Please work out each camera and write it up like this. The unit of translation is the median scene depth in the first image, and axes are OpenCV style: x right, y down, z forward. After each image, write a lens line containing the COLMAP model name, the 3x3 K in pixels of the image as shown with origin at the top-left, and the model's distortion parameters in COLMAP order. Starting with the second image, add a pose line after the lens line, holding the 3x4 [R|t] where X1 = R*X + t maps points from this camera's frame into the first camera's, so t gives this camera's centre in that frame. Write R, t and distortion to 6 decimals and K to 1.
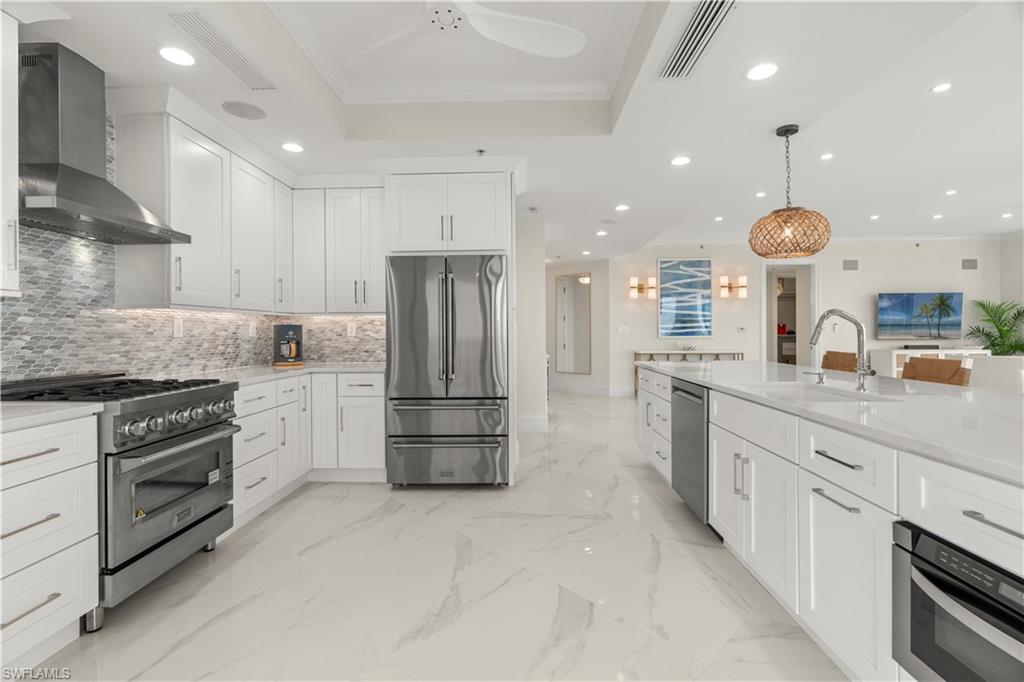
lens RADIAL K [[462.5, 0, 511.9], [0, 462.5, 334.9], [0, 0, 1]] dist [-0.009390, 0.004444]
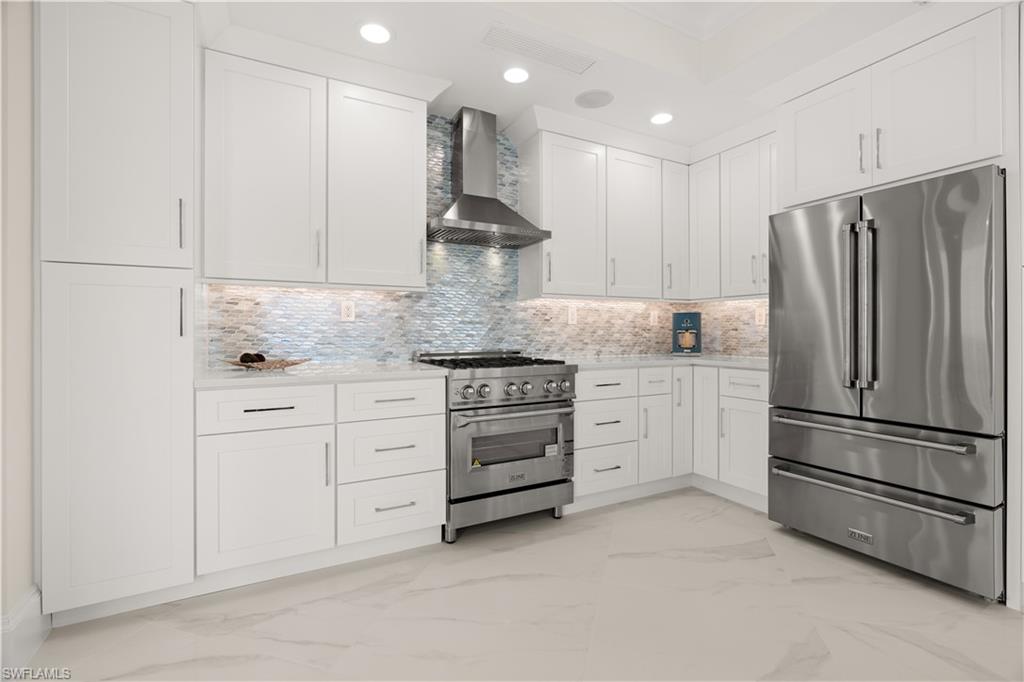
lens RADIAL K [[462.5, 0, 508.6], [0, 462.5, 332.8], [0, 0, 1]] dist [-0.009390, 0.004444]
pose [[0.494511, 0.007417, -0.869140, 0.200661], [-0.008001, 0.999960, 0.003981, 0.024116], [0.869134, 0.004986, 0.494551, 0.310404]]
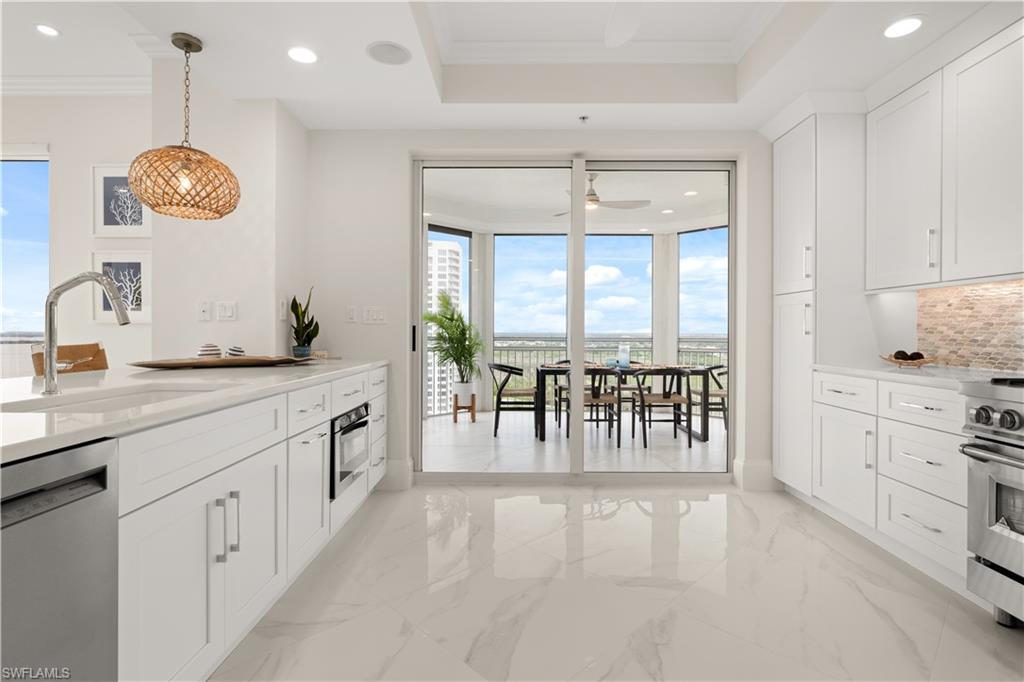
lens RADIAL K [[492.9, 0, 512.4], [0, 492.9, 335.6], [0, 0, 1]] dist [-0.001034, 0.000037]
pose [[-0.999779, 0.002160, -0.020906, 0.078956], [0.001818, 0.999865, 0.016353, 0.018698], [0.020938, 0.016311, -0.999648, 1.254781]]
